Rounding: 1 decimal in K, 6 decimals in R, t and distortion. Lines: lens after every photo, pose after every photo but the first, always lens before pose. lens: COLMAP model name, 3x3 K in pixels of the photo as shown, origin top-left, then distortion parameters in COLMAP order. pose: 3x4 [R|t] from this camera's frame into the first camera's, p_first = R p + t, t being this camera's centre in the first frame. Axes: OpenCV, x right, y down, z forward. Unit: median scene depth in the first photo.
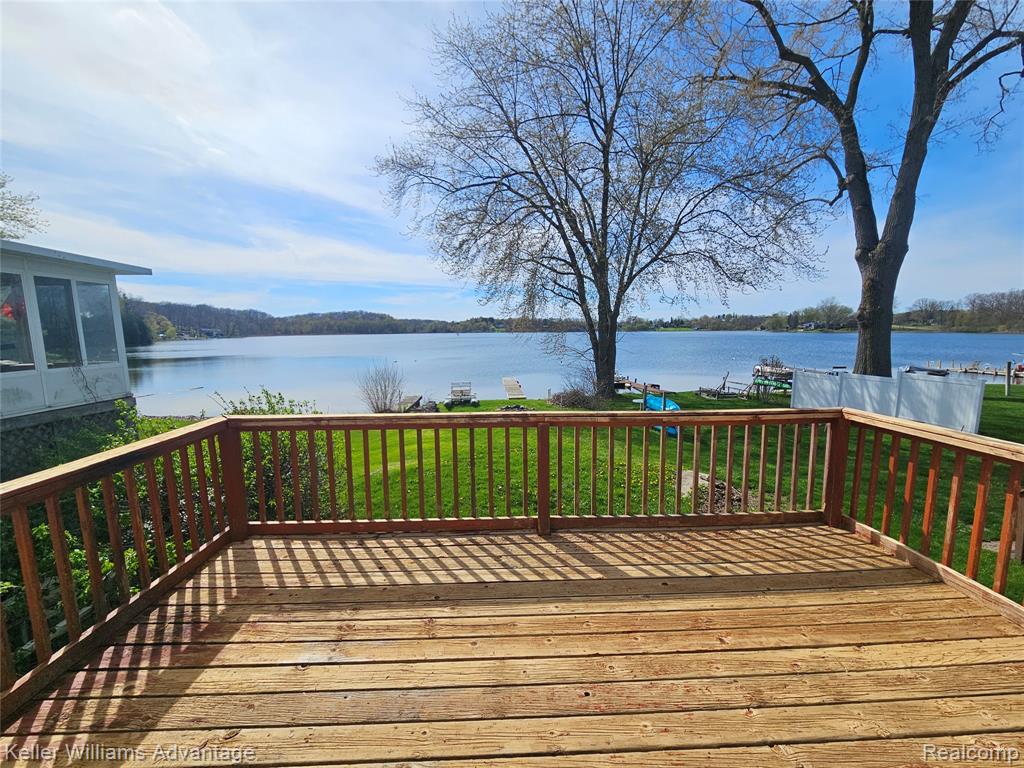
lens RADIAL K [[421.4, 0, 511.6], [0, 421.4, 391.4], [0, 0, 1]] dist [-0.000557, 0.000037]
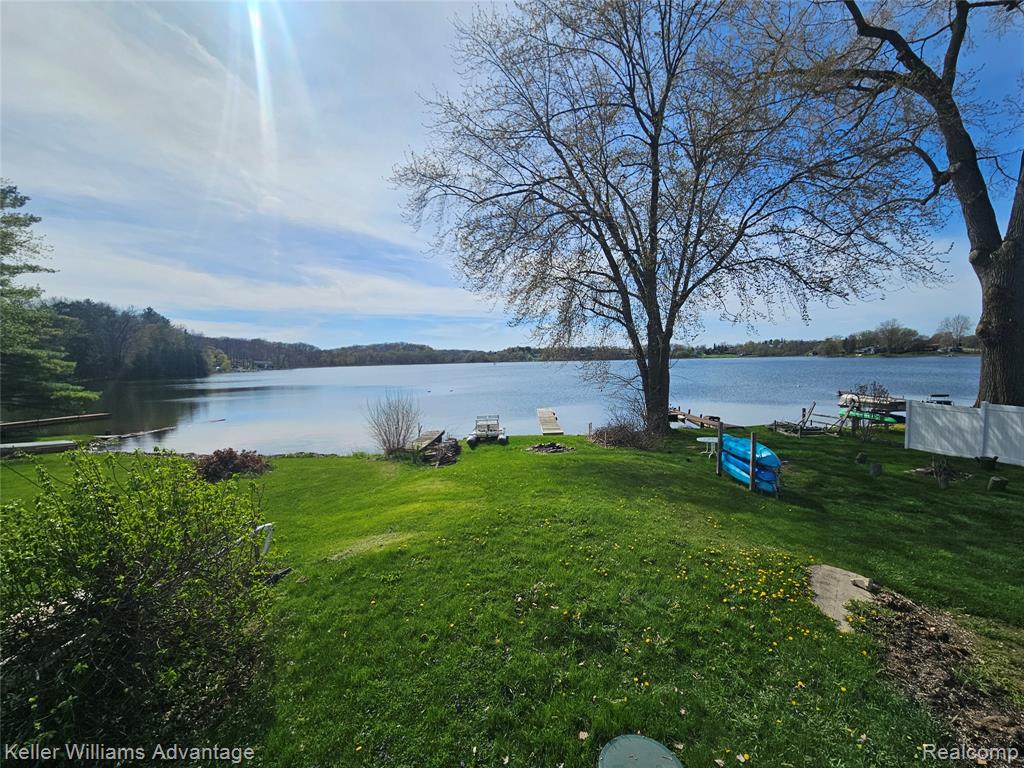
lens RADIAL K [[421.4, 0, 515.4], [0, 421.4, 384.1], [0, 0, 1]] dist [-0.000557, 0.000037]
pose [[0.996923, -0.007282, -0.078043, 0.005413], [0.000562, 0.996314, -0.085782, -0.011788], [0.078380, 0.085474, 0.993253, 0.140837]]
